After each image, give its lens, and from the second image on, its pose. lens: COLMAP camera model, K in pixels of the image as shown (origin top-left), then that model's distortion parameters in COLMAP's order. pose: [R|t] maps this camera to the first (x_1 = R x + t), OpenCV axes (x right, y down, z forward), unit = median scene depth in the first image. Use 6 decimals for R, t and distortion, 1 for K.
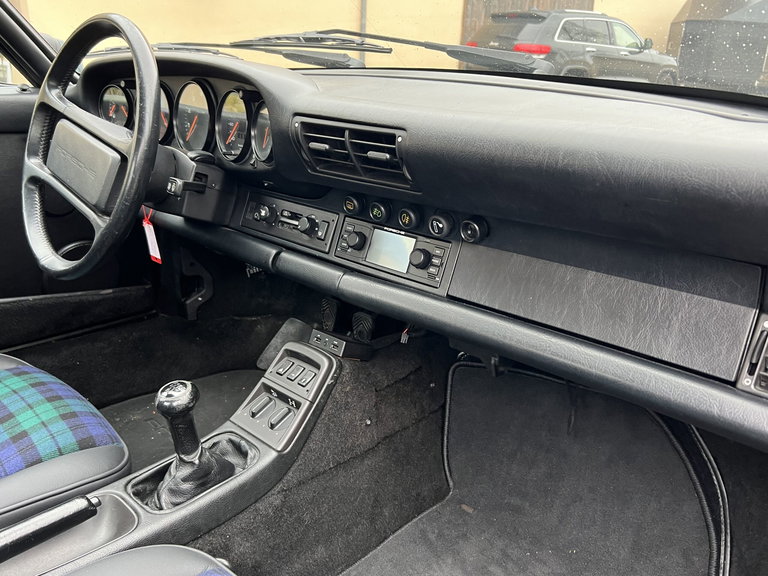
lens RADIAL K [[635.8, 0, 384.0], [0, 635.8, 288.0], [0, 0, 1]] dist [0.100432, -0.198367]
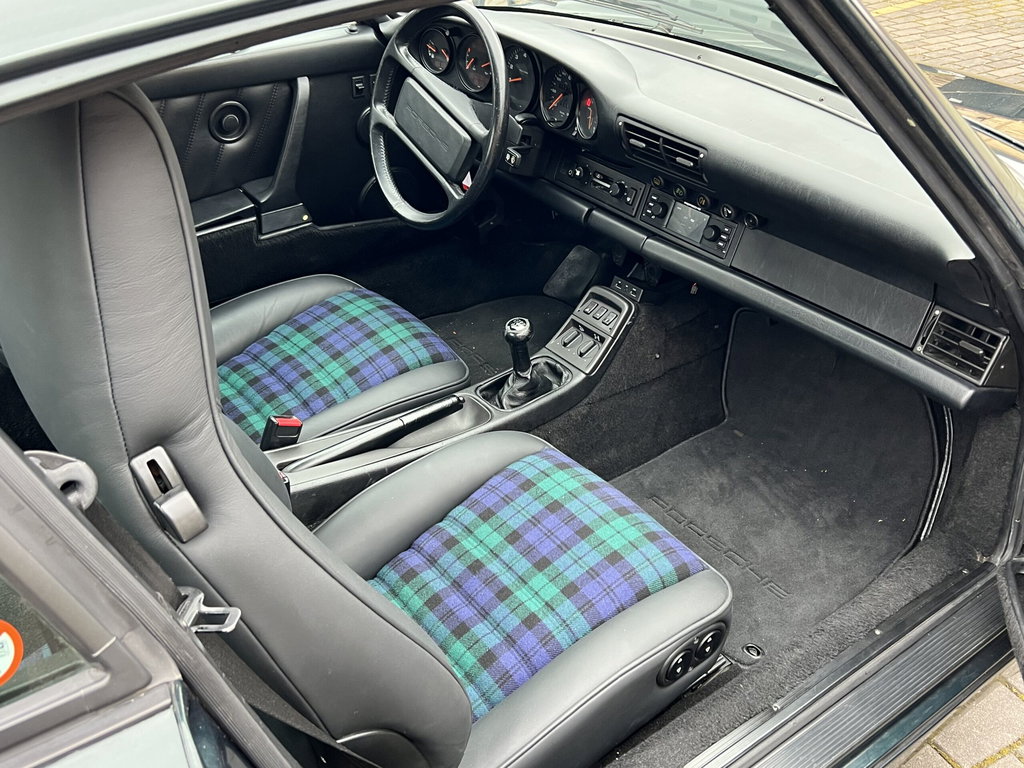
lens RADIAL K [[984.7, 0, 512.0], [0, 984.7, 384.0], [0, 0, 1]] dist [0.129394, -0.004159]
pose [[0.987711, 0.066713, -0.141338, -0.031198], [-0.029676, 0.967924, 0.249485, -0.208243], [0.153449, -0.242225, 0.958009, -0.893594]]
